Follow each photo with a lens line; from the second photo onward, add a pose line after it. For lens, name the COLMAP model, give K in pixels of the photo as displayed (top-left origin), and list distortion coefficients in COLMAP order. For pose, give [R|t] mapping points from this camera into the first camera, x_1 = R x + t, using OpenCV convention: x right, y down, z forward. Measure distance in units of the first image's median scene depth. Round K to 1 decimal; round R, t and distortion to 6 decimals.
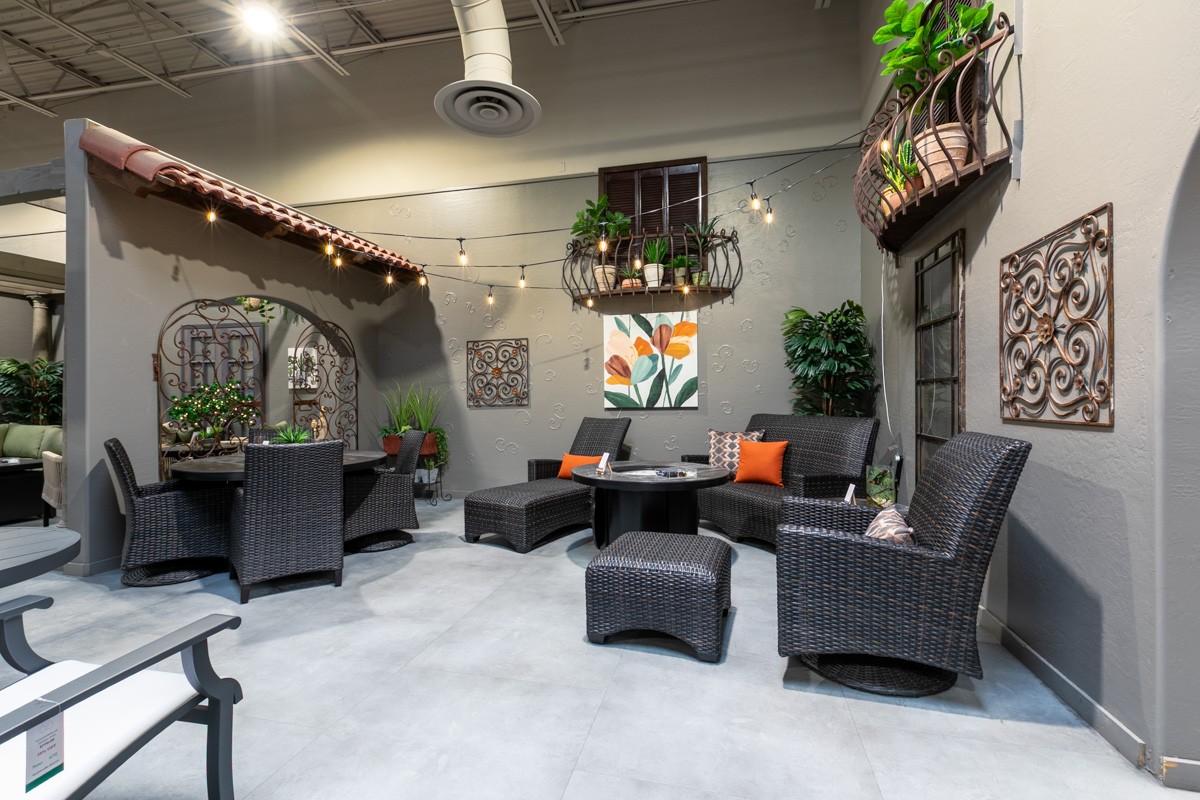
lens RADIAL K [[548.0, 0, 600.8], [0, 548.0, 398.9], [0, 0, 1]] dist [0.000120, 0.000650]
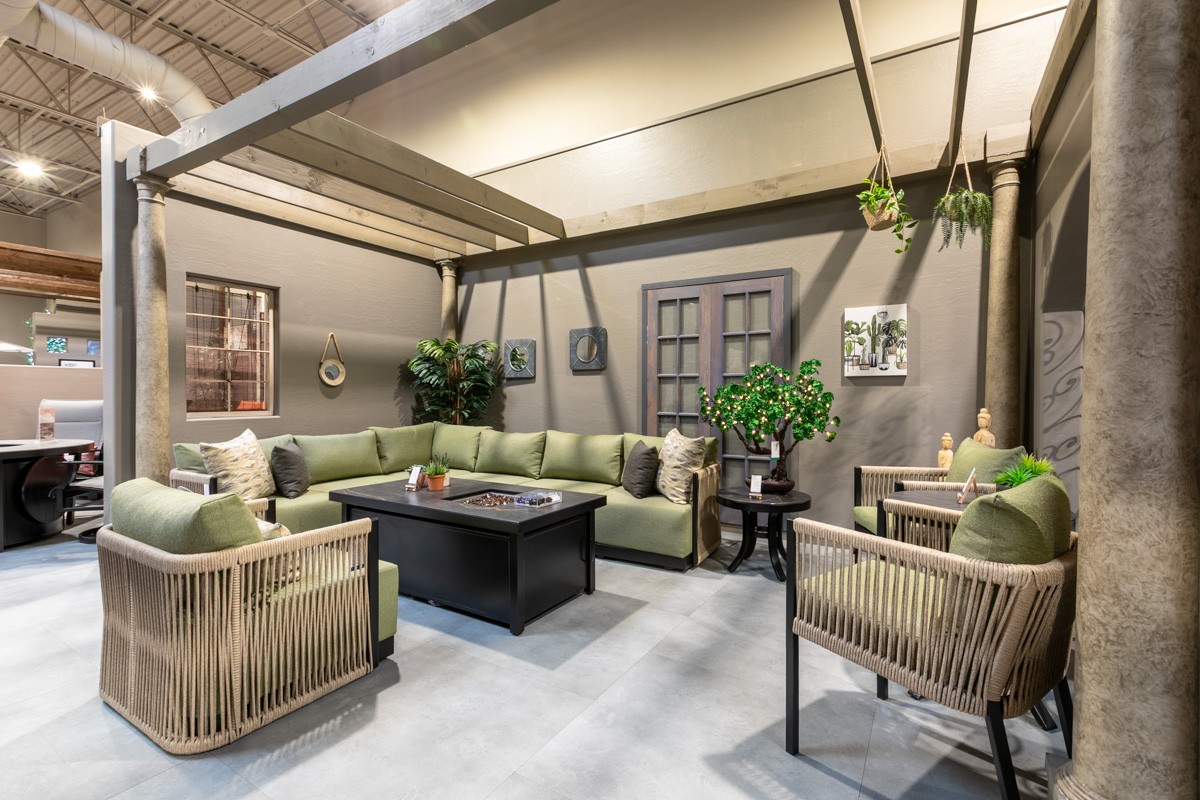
lens RADIAL K [[548.0, 0, 597.7], [0, 548.0, 400.8], [0, 0, 1]] dist [0.000120, 0.000650]
pose [[0.948129, 0.012815, -0.317628, -0.616265], [-0.008639, 0.999857, 0.014553, 0.001533], [0.317769, -0.011054, 0.948104, 0.342277]]
